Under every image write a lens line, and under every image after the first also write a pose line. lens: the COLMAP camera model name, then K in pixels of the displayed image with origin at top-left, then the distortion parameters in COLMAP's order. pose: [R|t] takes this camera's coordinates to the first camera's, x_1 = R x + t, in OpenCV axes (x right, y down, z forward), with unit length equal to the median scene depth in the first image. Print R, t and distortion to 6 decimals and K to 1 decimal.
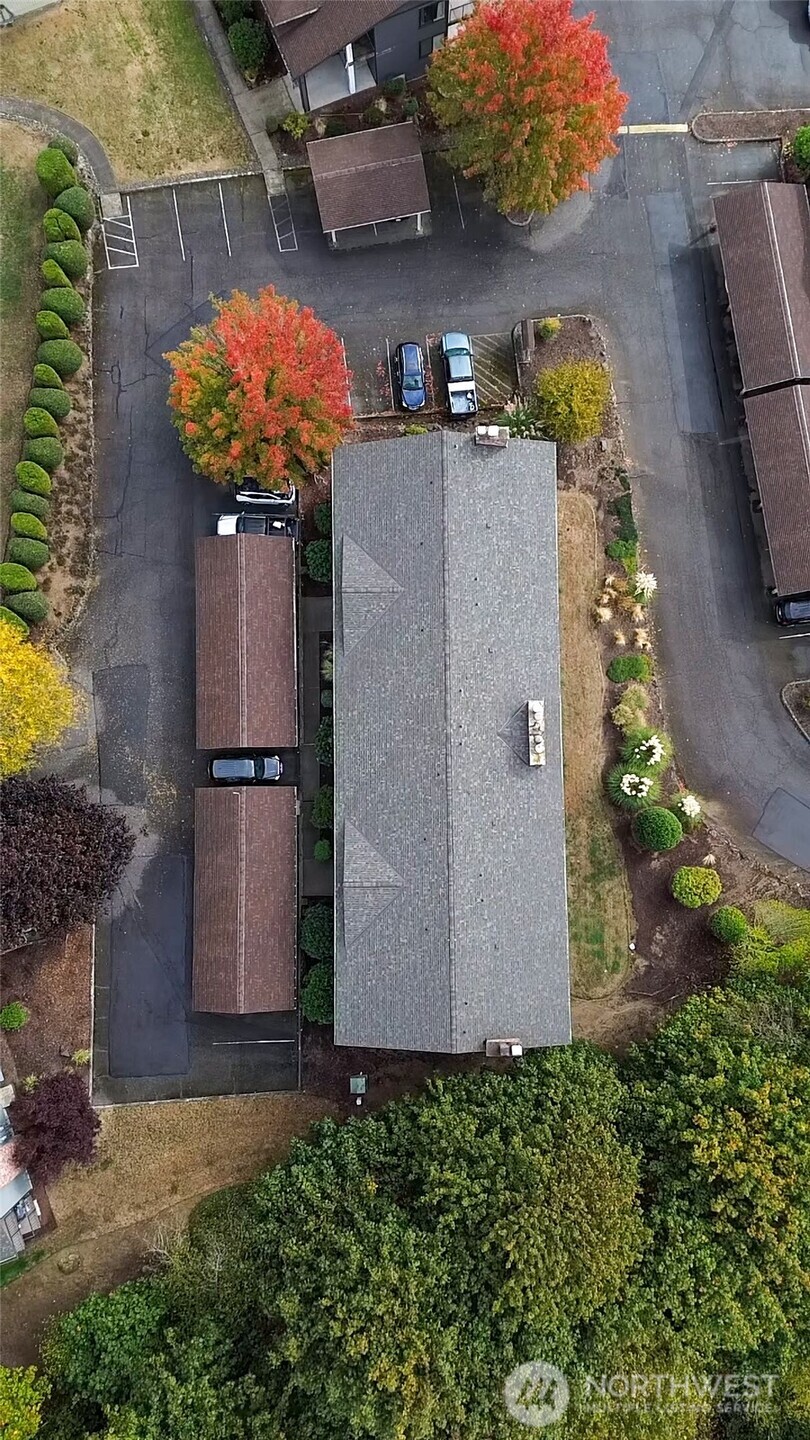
lens RADIAL K [[988.6, 0, 405.0], [0, 988.6, 720.0], [0, 0, 1]] dist [0.091584, -0.117911]
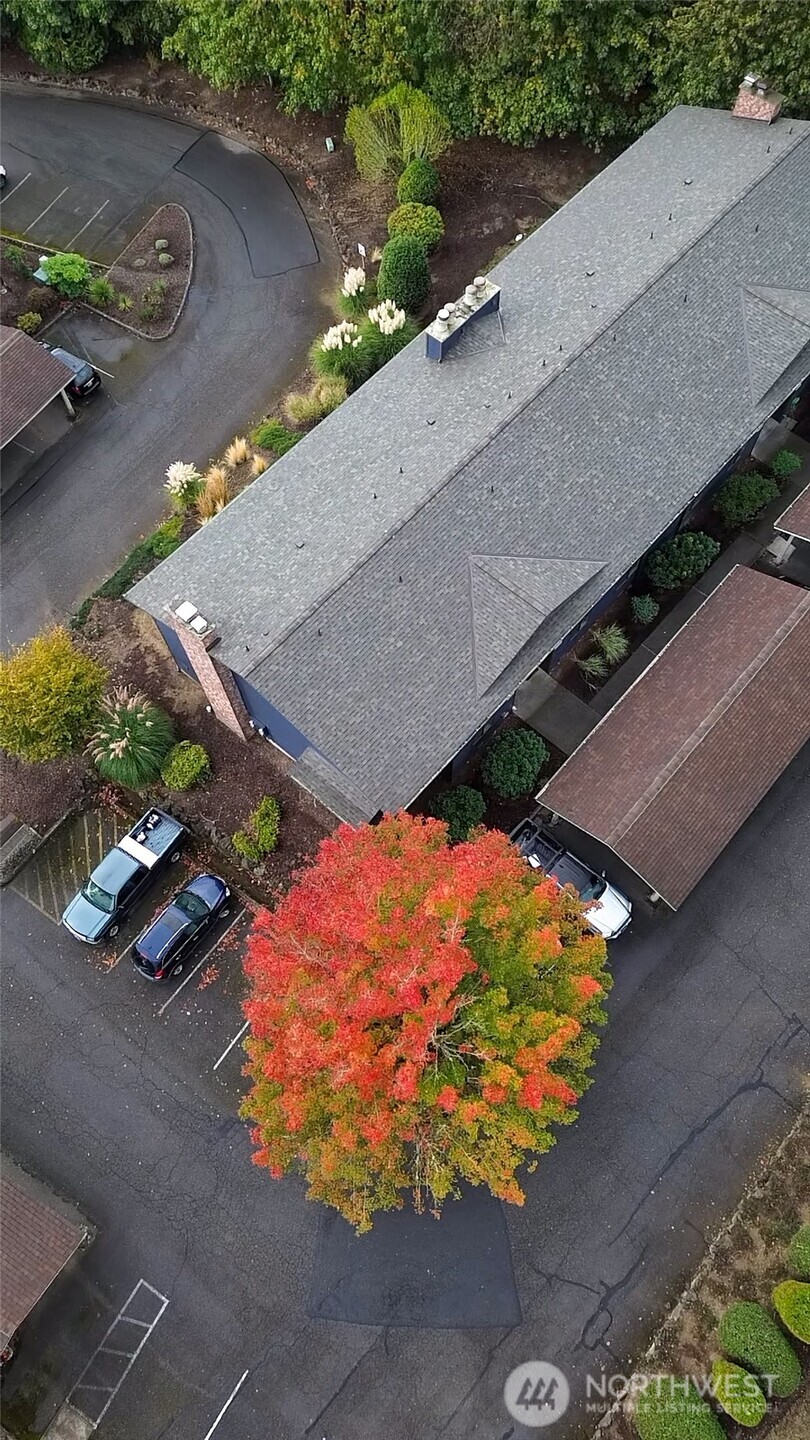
lens RADIAL K [[988.6, 0, 405.0], [0, 988.6, 720.0], [0, 0, 1]] dist [0.091584, -0.117911]
pose [[-0.741762, -0.599722, 0.300205, -0.195320], [0.670099, -0.644388, 0.368418, -0.405744], [-0.027500, 0.474445, 0.879855, 0.452582]]
